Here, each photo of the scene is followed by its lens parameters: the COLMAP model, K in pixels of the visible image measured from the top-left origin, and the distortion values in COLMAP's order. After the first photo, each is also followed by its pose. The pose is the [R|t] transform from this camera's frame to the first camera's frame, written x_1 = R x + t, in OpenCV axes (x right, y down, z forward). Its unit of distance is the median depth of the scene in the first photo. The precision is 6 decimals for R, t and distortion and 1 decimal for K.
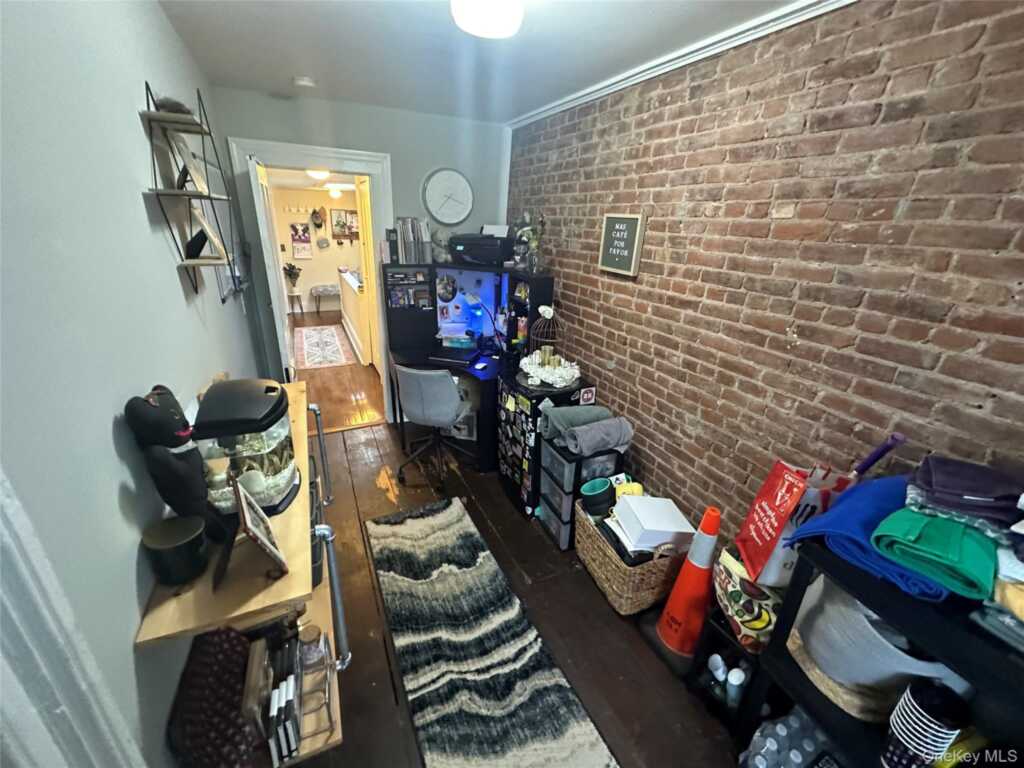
lens RADIAL K [[409.1, 0, 511.0], [0, 409.1, 383.0], [0, 0, 1]] dist [-0.006495, 0.000119]
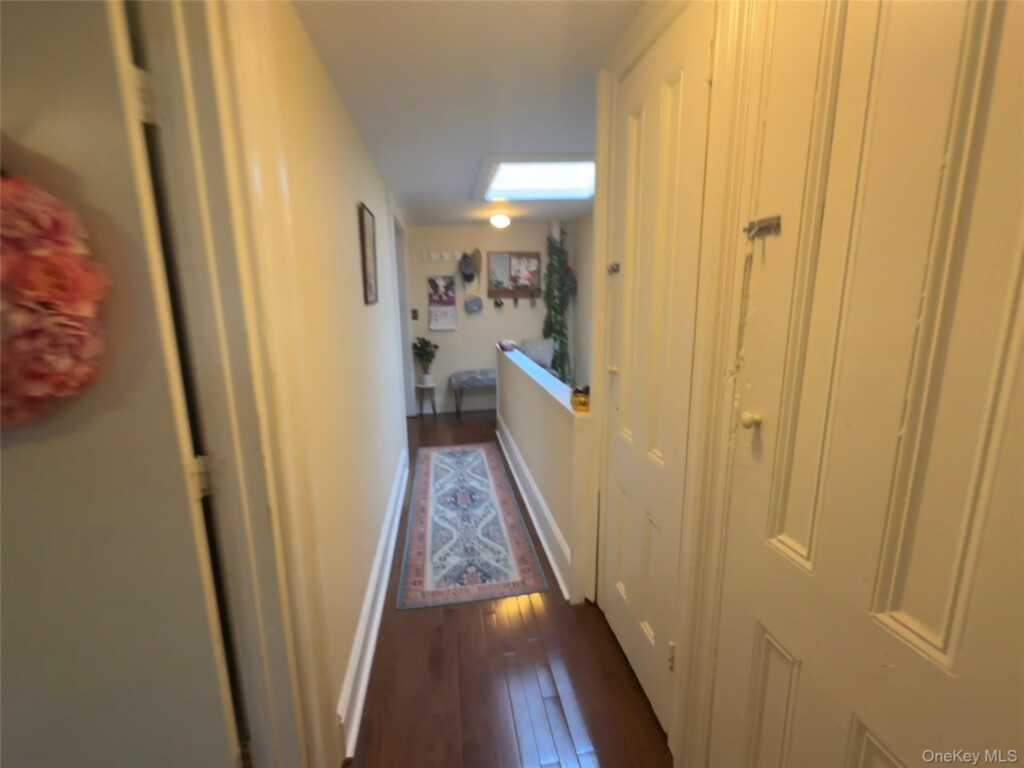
lens RADIAL K [[409.1, 0, 512.2], [0, 409.1, 378.6], [0, 0, 1]] dist [-0.006495, 0.000119]
pose [[0.957431, -0.001892, -0.288656, -0.229136], [-0.048913, 0.984454, -0.168692, -0.132280], [0.284488, 0.175630, 0.942455, 0.459453]]
